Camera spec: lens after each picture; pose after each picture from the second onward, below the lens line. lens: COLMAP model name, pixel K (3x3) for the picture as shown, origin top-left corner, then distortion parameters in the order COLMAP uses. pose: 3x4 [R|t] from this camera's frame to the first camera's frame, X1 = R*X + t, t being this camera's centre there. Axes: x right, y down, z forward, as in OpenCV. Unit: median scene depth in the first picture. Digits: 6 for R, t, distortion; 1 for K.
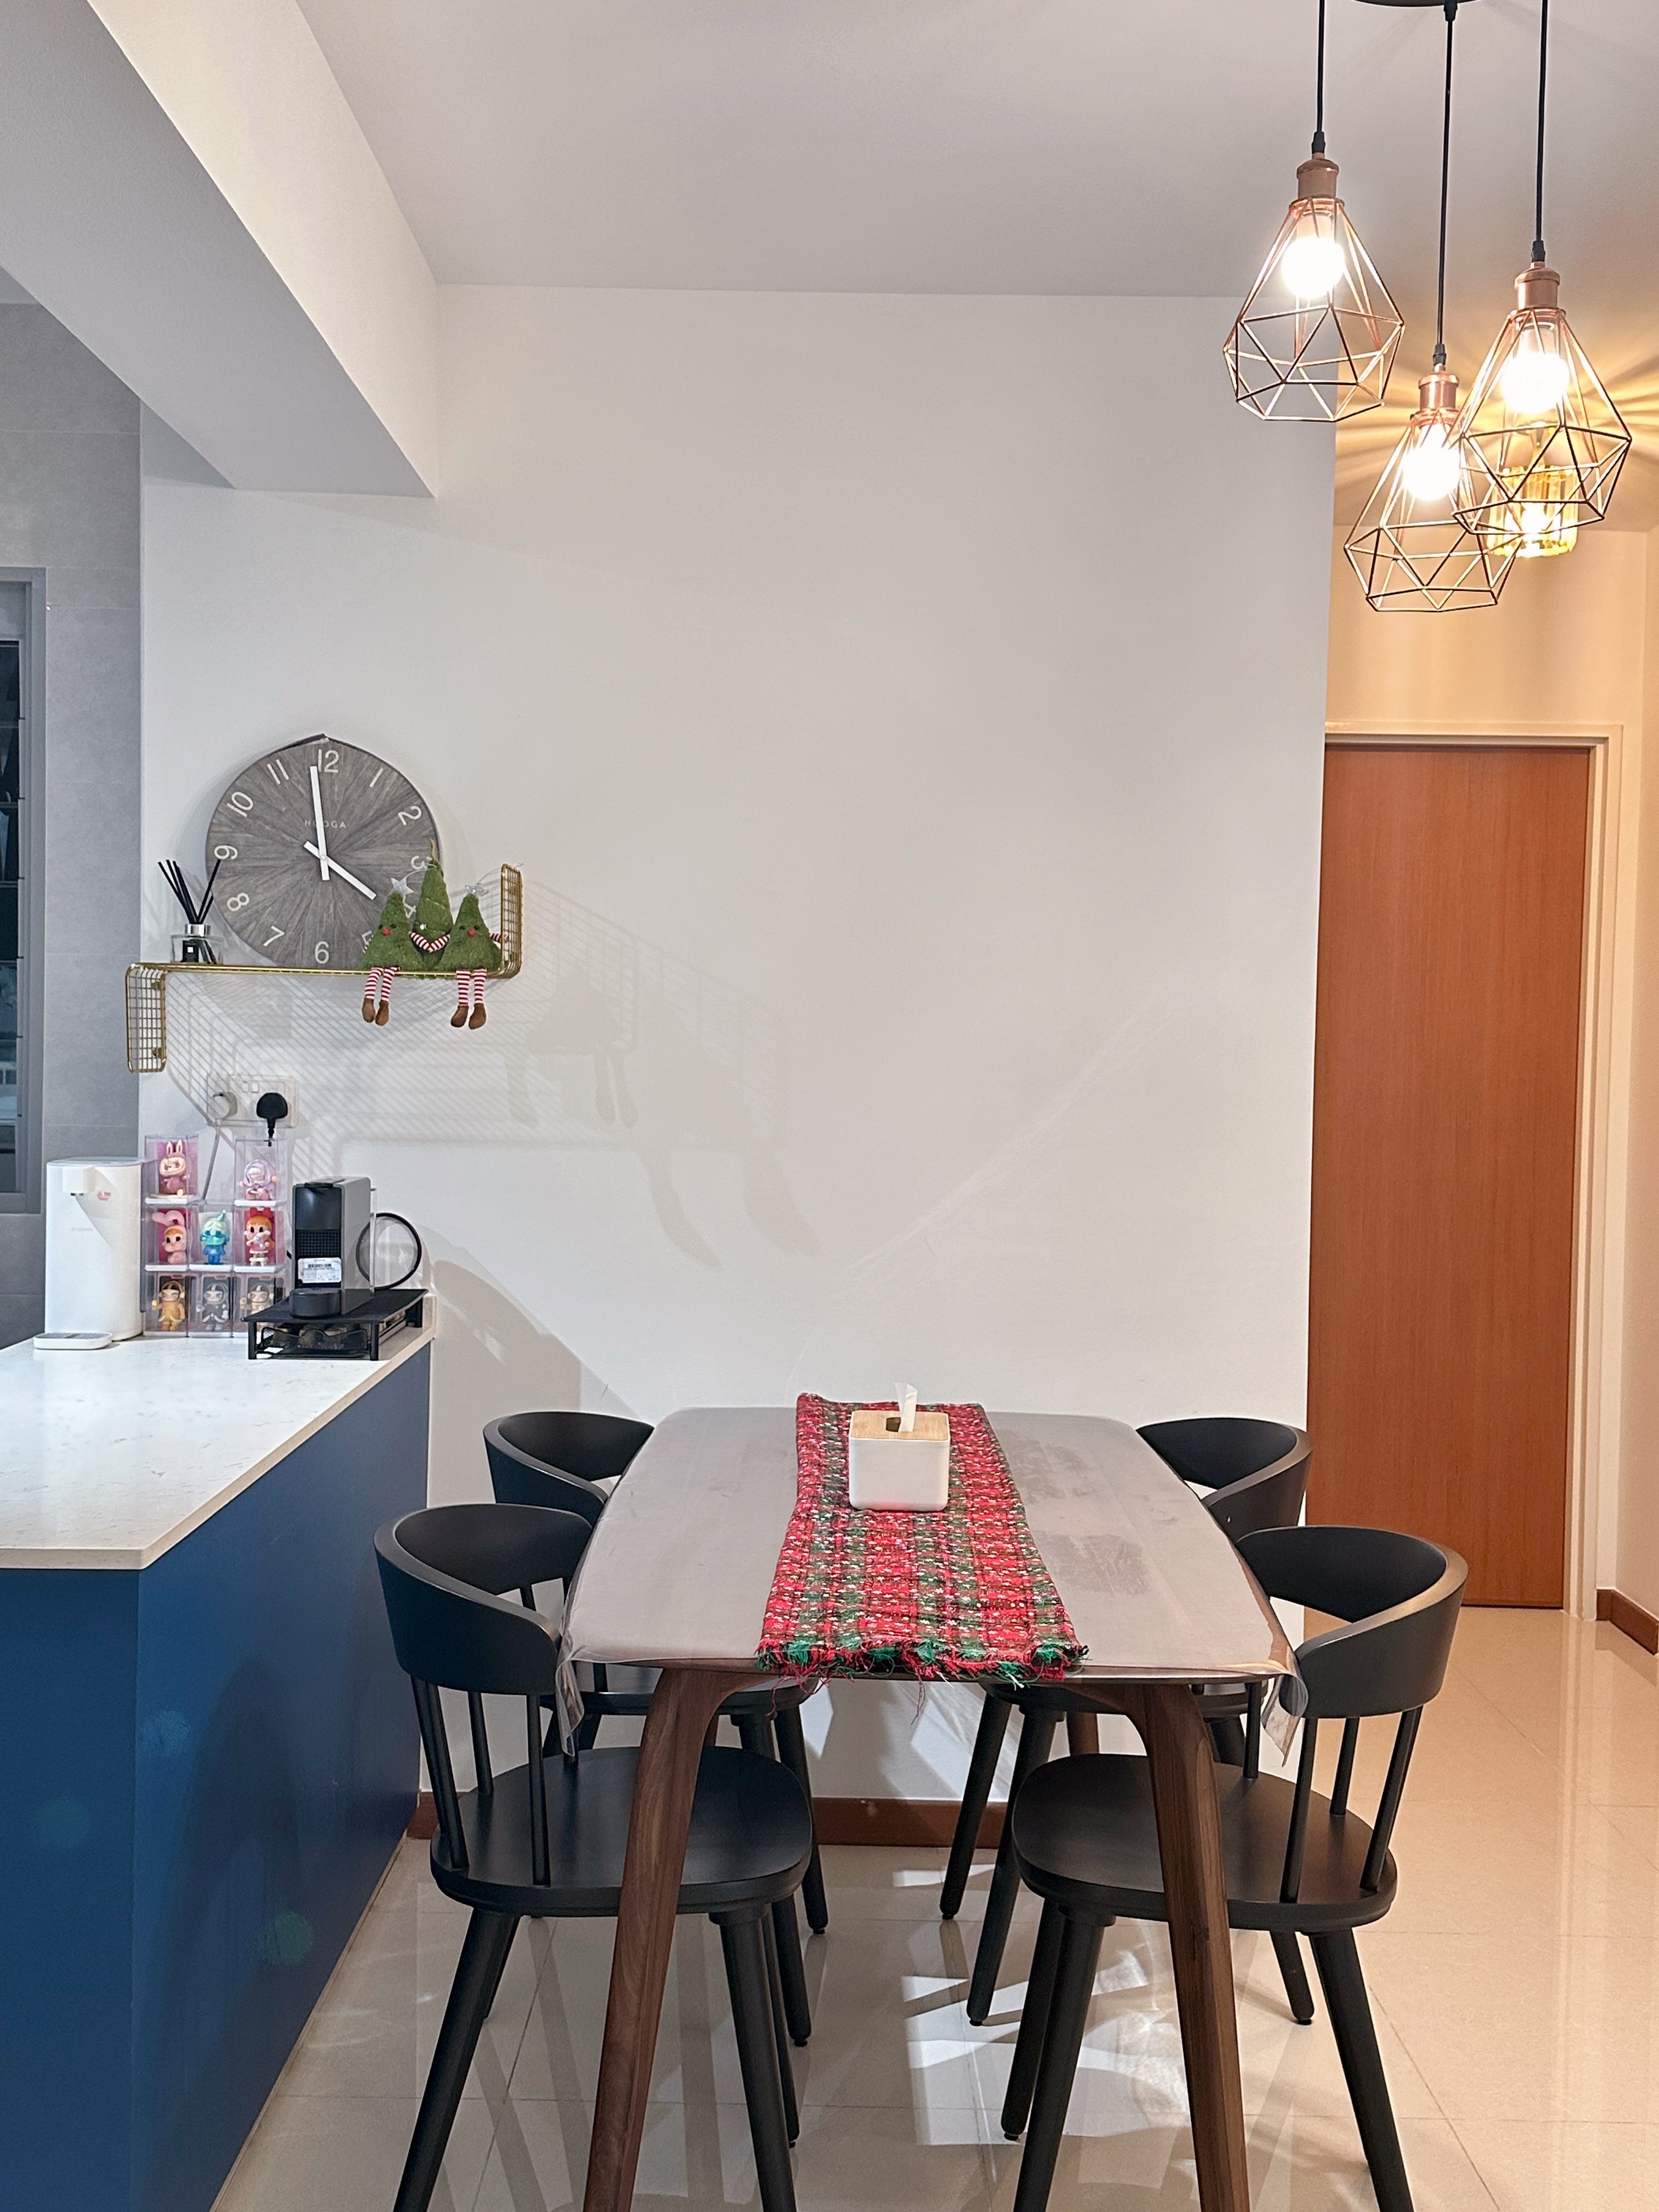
lens RADIAL K [[2222.5, 0, 829.5], [0, 2222.5, 1106.0], [0, 0, 1]] dist [0.124503, 0.003343]
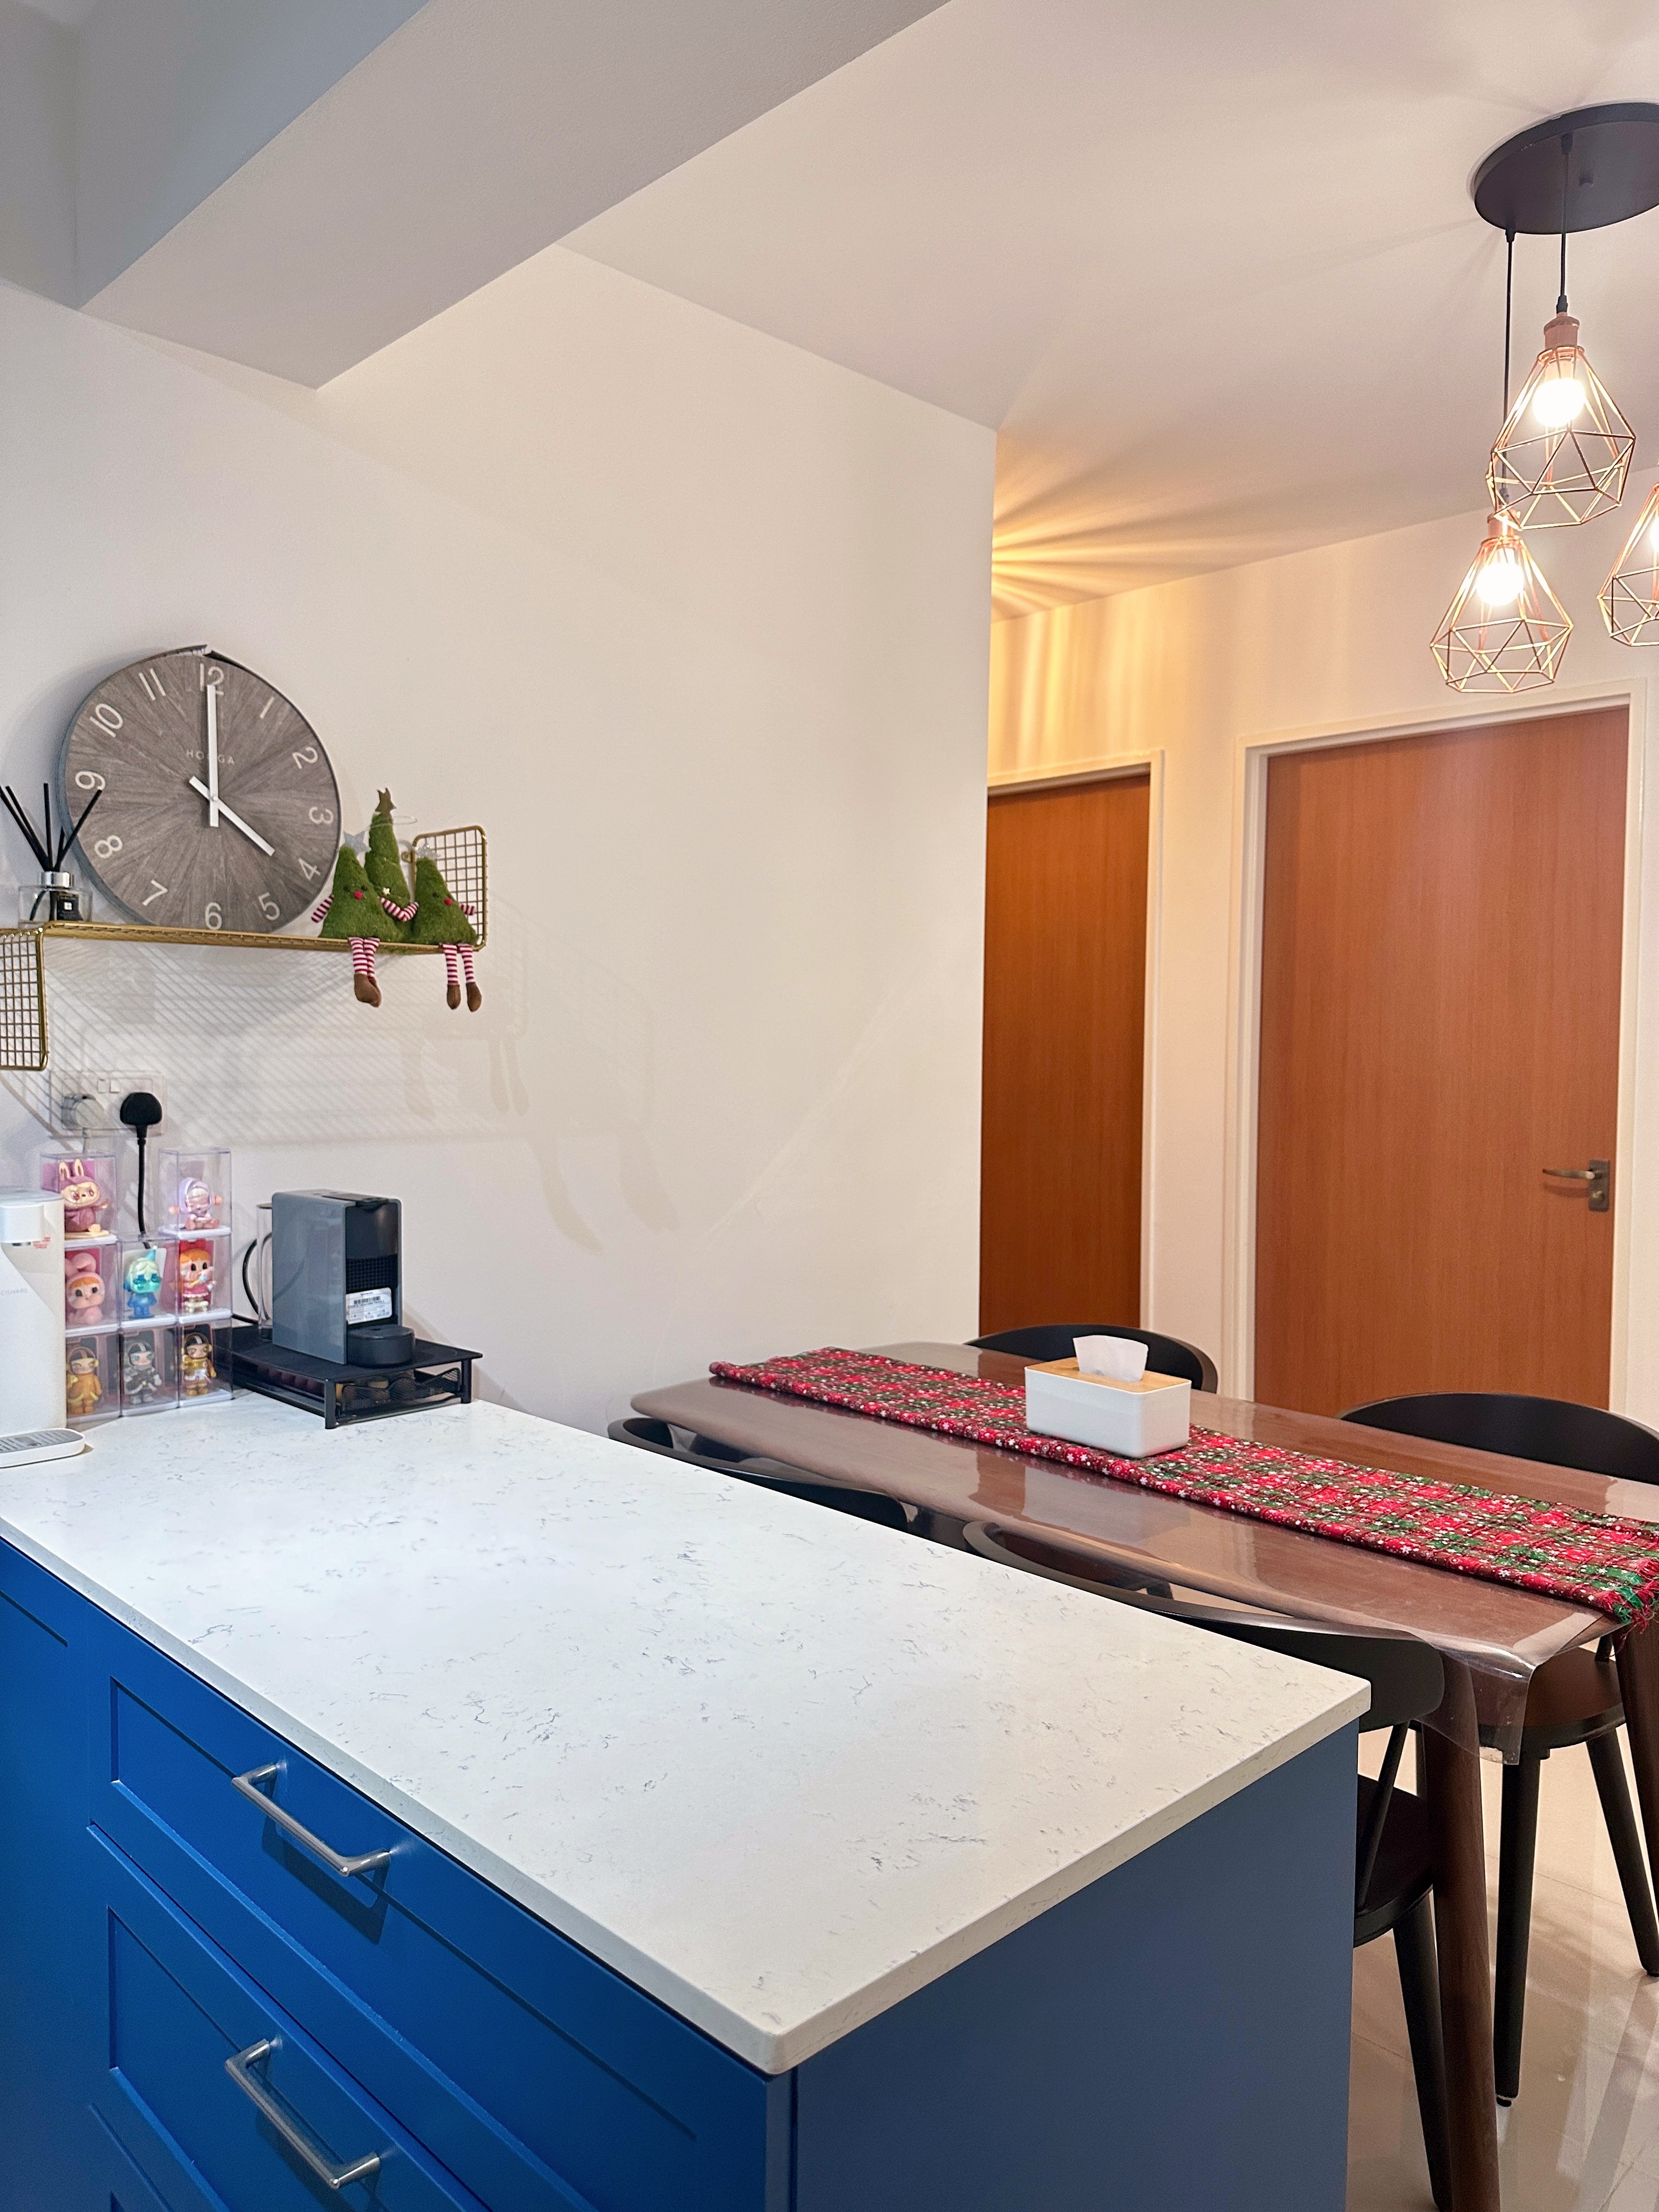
lens RADIAL K [[1574.9, 0, 829.5], [0, 1574.9, 1106.0], [0, 0, 1]] dist [0.048310, -0.058772]
pose [[0.713897, -0.042082, 0.698985, -0.471030], [0.027714, 0.999109, 0.031845, -0.012337], [-0.699702, -0.003362, 0.714427, 0.435935]]
